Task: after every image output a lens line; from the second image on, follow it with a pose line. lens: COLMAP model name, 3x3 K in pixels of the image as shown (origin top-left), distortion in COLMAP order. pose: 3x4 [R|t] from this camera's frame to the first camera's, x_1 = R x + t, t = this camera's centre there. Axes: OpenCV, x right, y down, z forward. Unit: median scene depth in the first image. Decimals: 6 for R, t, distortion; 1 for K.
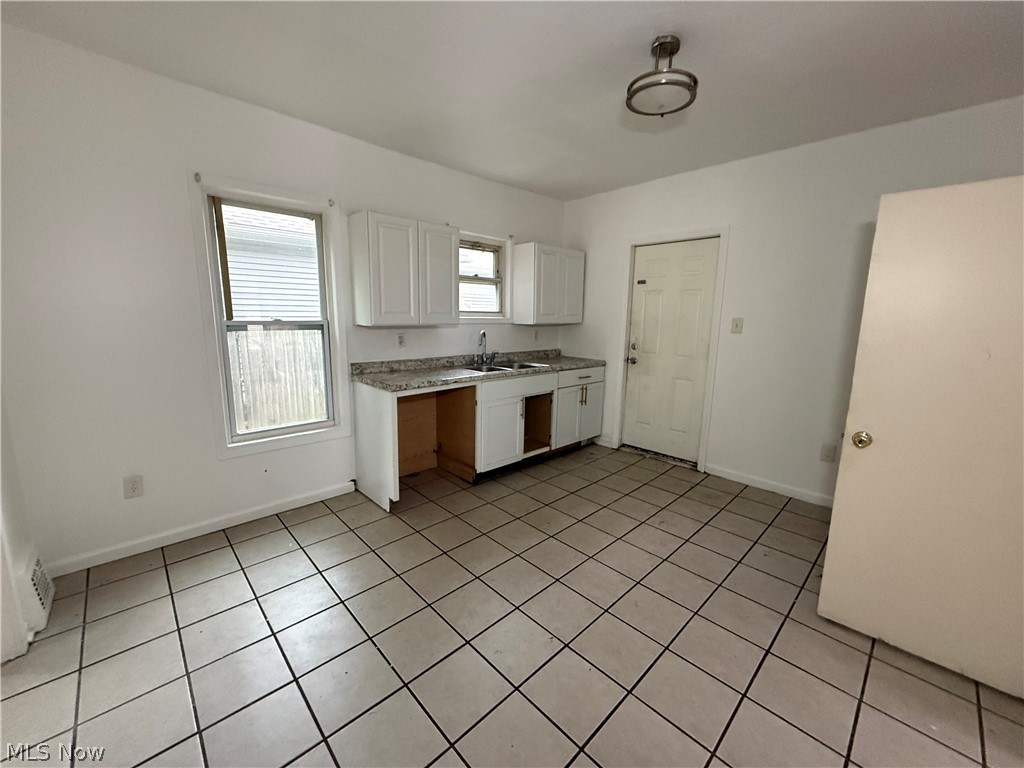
lens RADIAL K [[410.4, 0, 507.9], [0, 410.4, 382.8], [0, 0, 1]] dist [0.001131, -0.000159]
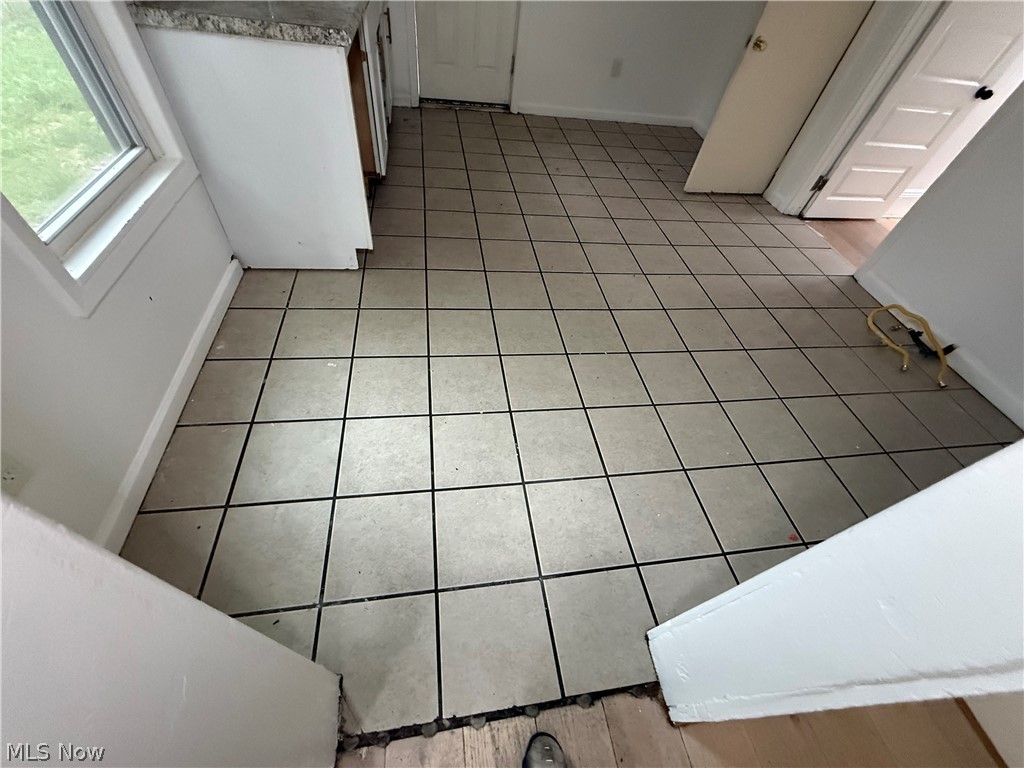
lens RADIAL K [[410.4, 0, 508.1], [0, 410.4, 383.0], [0, 0, 1]] dist [0.001131, -0.000159]
pose [[0.575921, -0.589271, 0.566634, -0.516083], [0.038418, 0.711869, 0.701261, -0.021949], [-0.816602, -0.382101, 0.432619, 0.324473]]
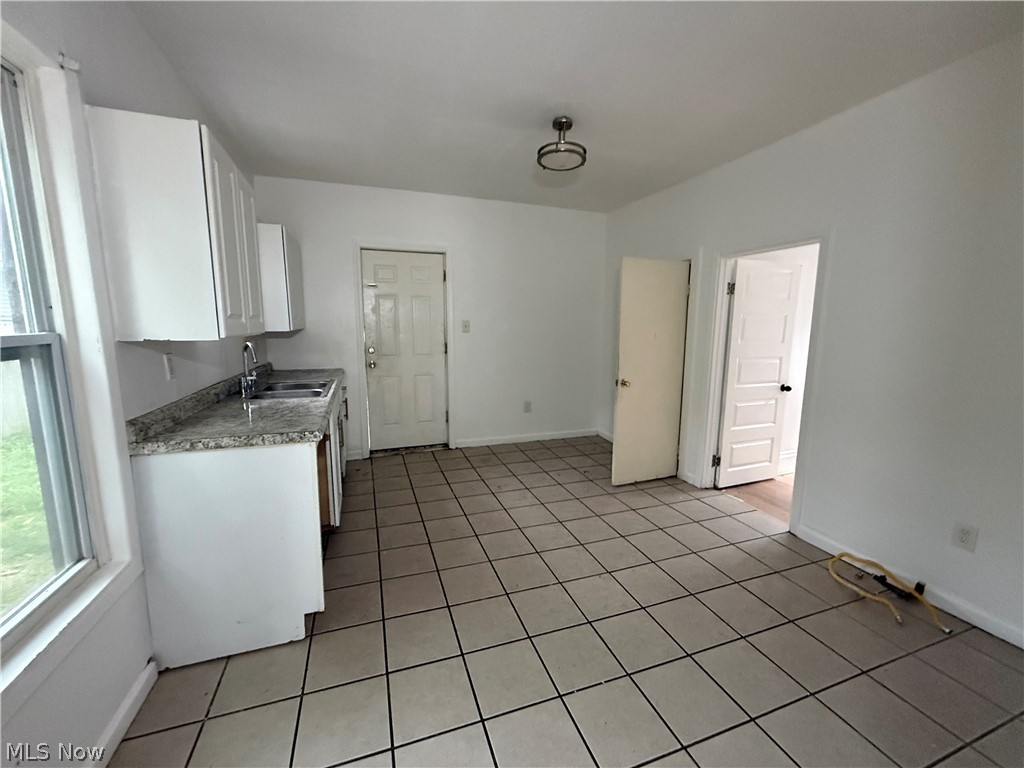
lens RADIAL K [[410.4, 0, 507.6], [0, 410.4, 383.4], [0, 0, 1]] dist [0.001131, -0.000159]
pose [[0.410890, -0.147020, 0.899752, -0.523518], [0.155605, 0.983740, 0.089683, -0.054753], [-0.898307, 0.103156, 0.427086, 0.331787]]
